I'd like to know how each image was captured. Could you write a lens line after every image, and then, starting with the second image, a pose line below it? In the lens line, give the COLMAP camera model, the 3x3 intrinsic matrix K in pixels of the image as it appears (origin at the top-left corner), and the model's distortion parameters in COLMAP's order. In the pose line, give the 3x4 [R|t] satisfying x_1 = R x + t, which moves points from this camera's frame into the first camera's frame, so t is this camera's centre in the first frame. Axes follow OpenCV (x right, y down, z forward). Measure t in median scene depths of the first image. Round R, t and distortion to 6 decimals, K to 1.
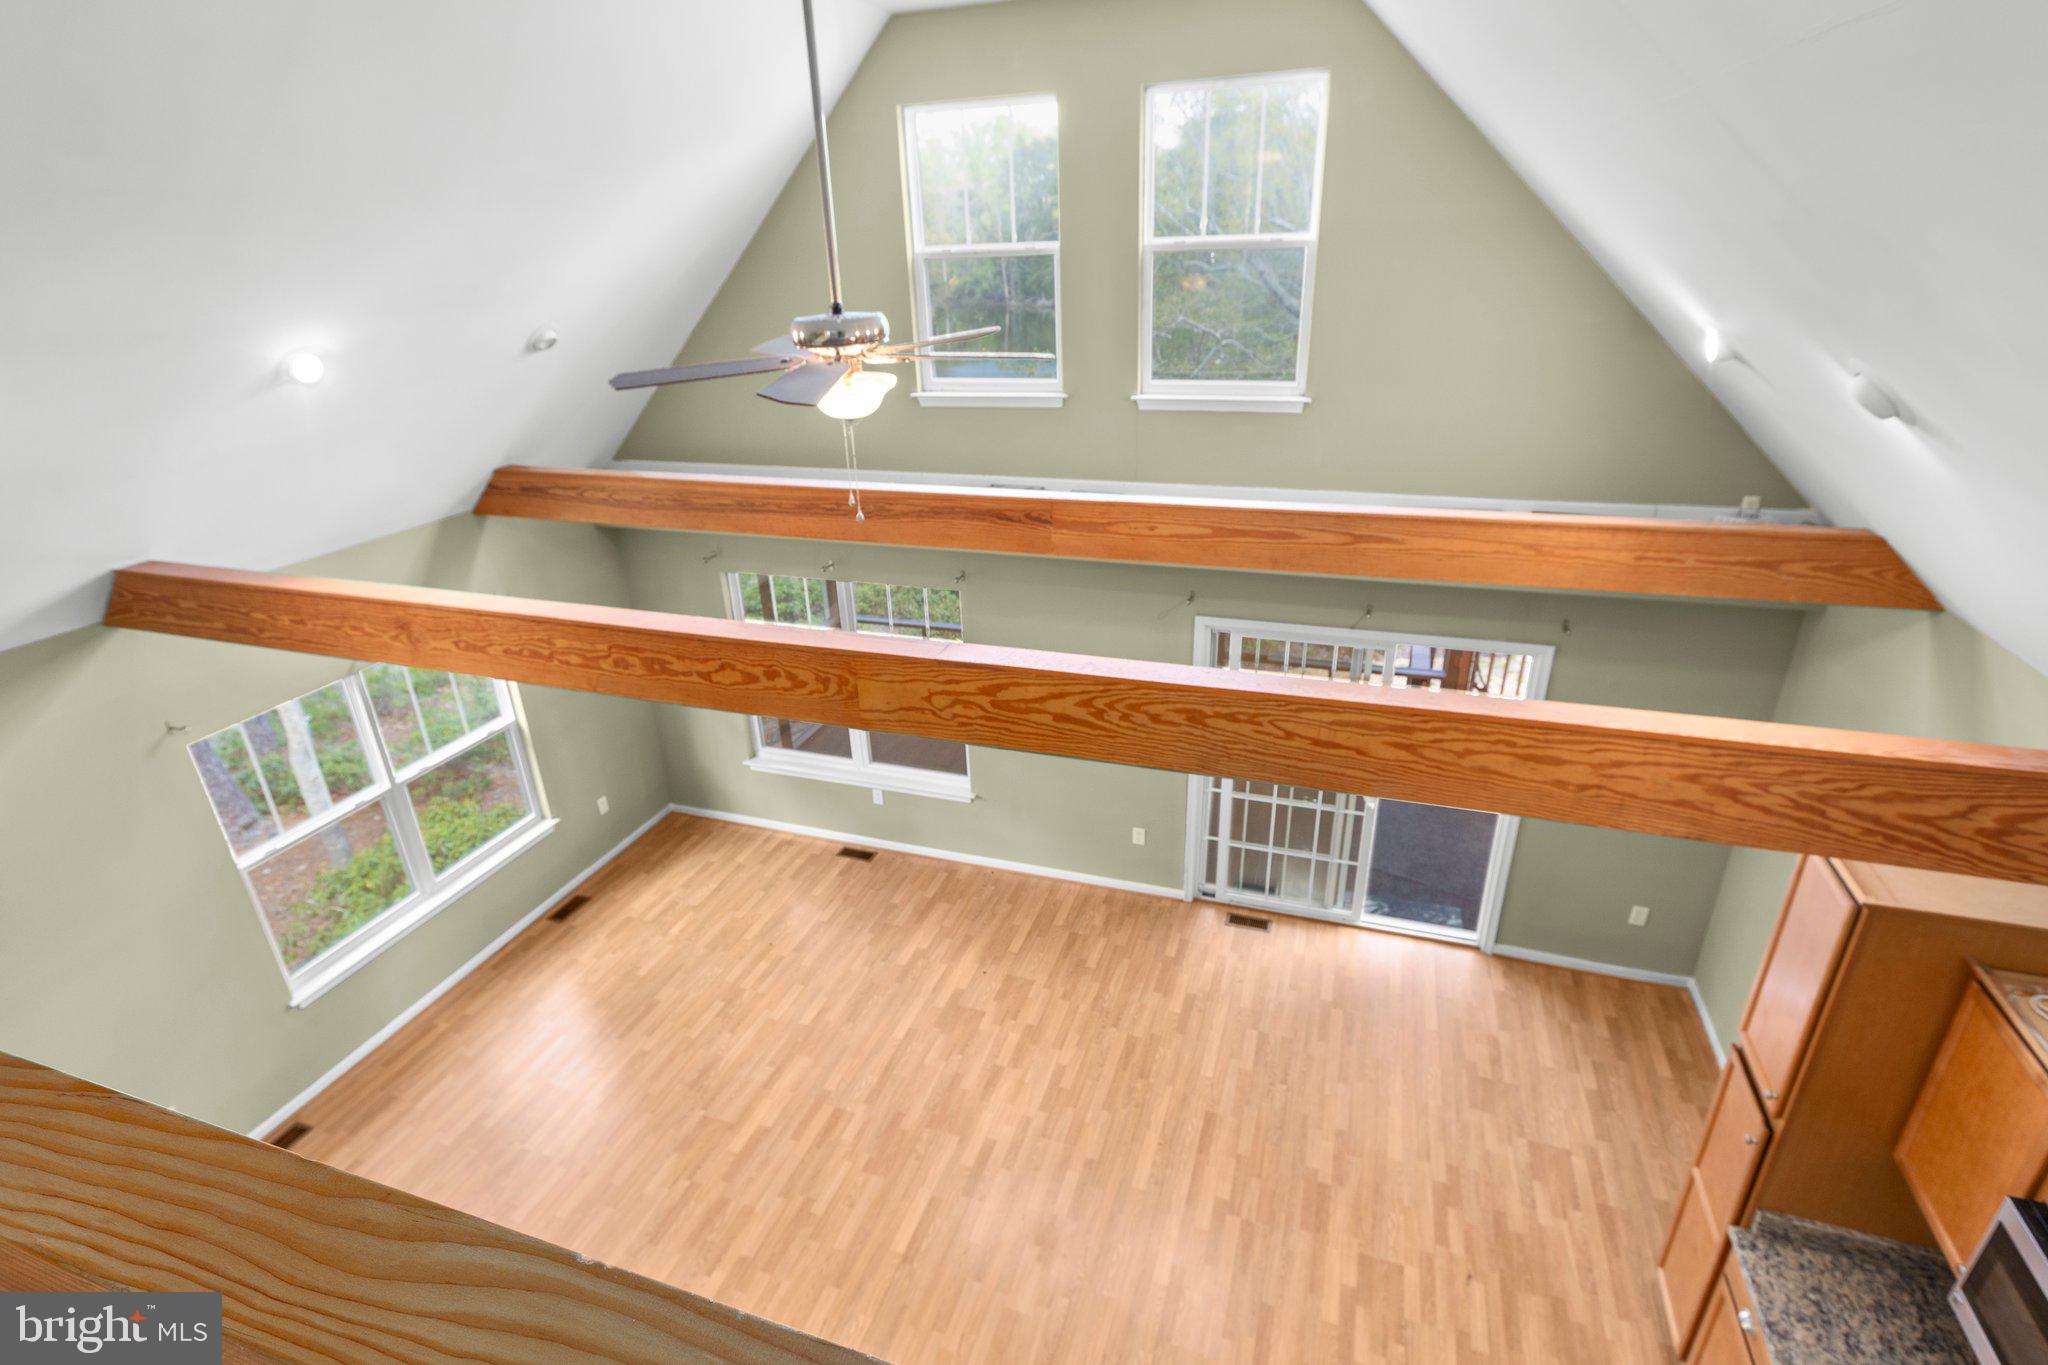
lens RADIAL K [[981.6, 0, 1023.9], [0, 981.6, 672.9], [0, 0, 1]] dist [0.001293, 0.000410]
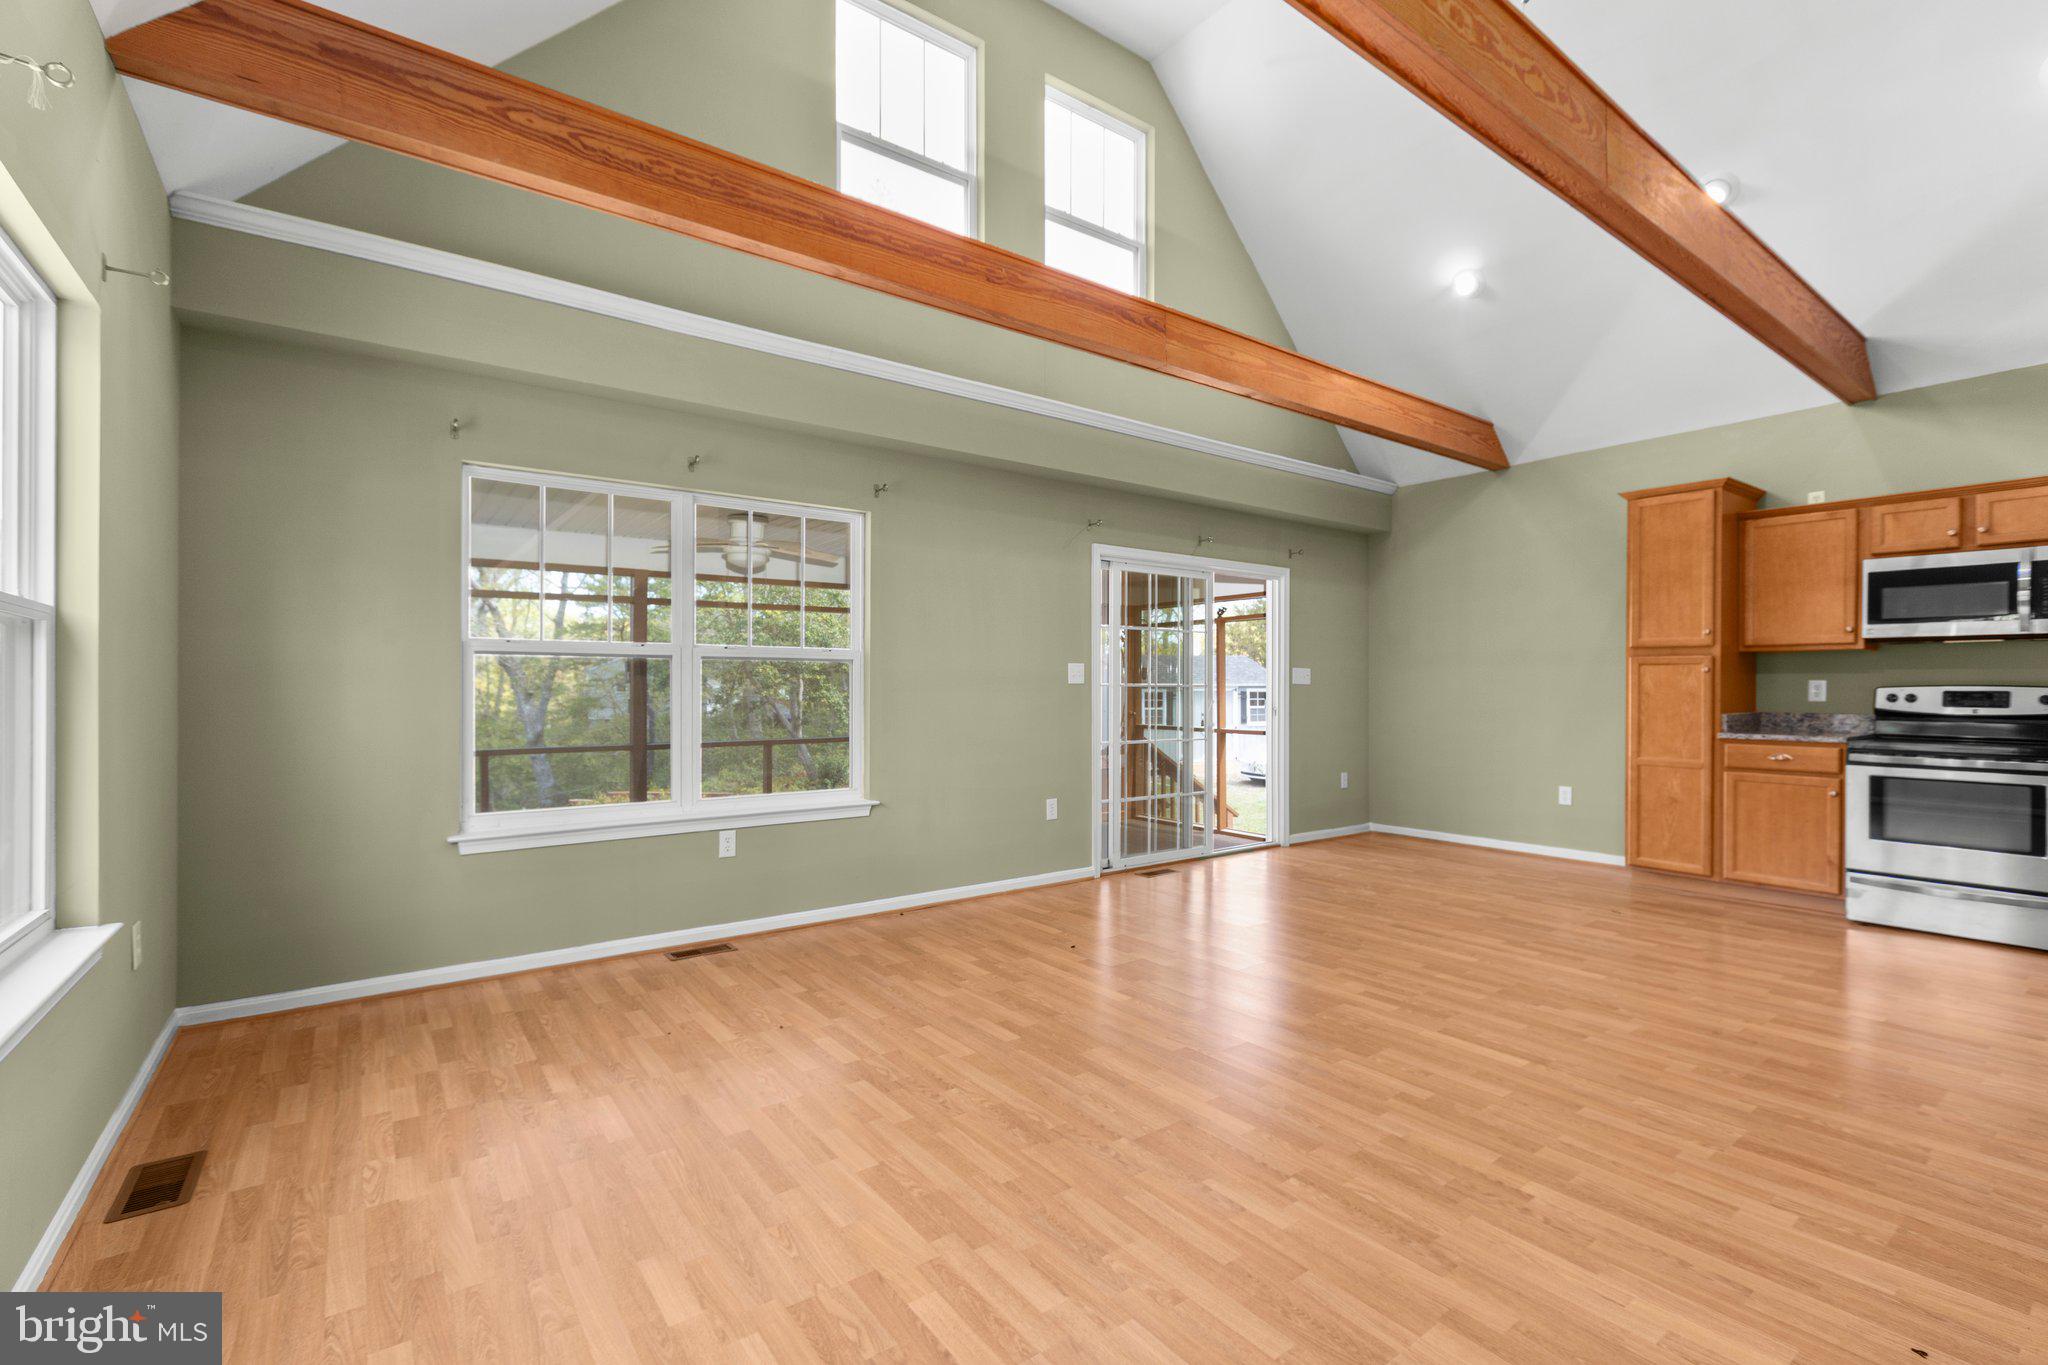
lens RADIAL K [[907.7, 0, 1024.0], [0, 907.7, 682.5], [0, 0, 1]] dist [0.001745, -0.001330]
pose [[0.565459, 0.035937, 0.823993, -0.825634], [0.315123, 0.913842, -0.256106, 0.377809], [-0.762203, 0.404477, 0.505415, 0.798909]]
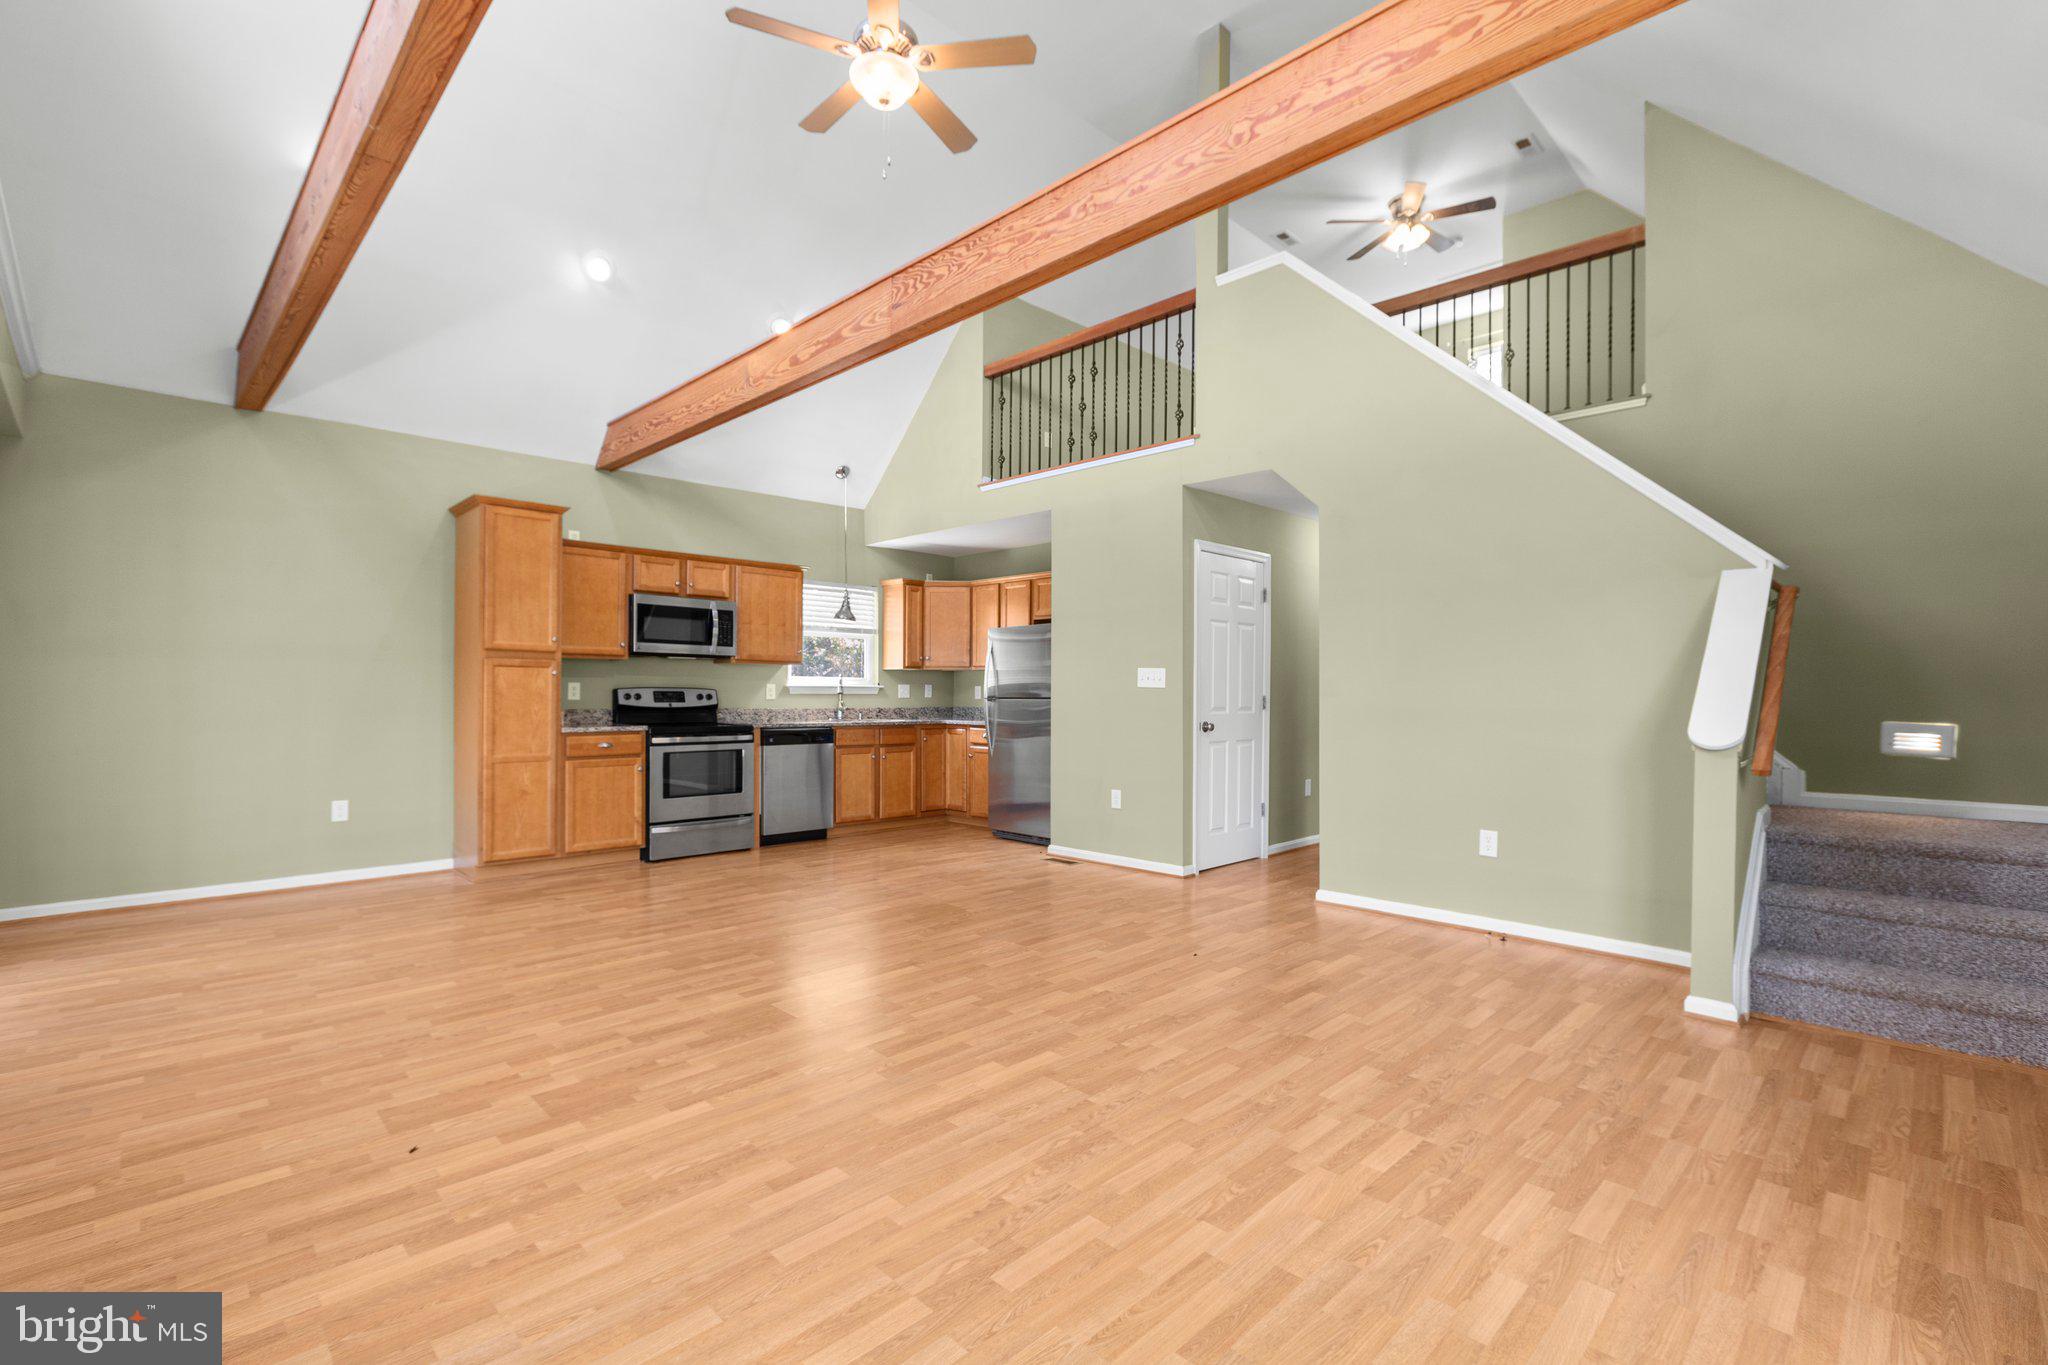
lens RADIAL K [[907.7, 0, 1024.0], [0, 907.7, 682.5], [0, 0, 1]] dist [0.001745, -0.001330]
pose [[-0.896144, 0.032252, 0.442590, -0.585290], [0.200973, 0.918708, 0.339979, 0.062113], [-0.395646, 0.393619, -0.829776, 1.499709]]
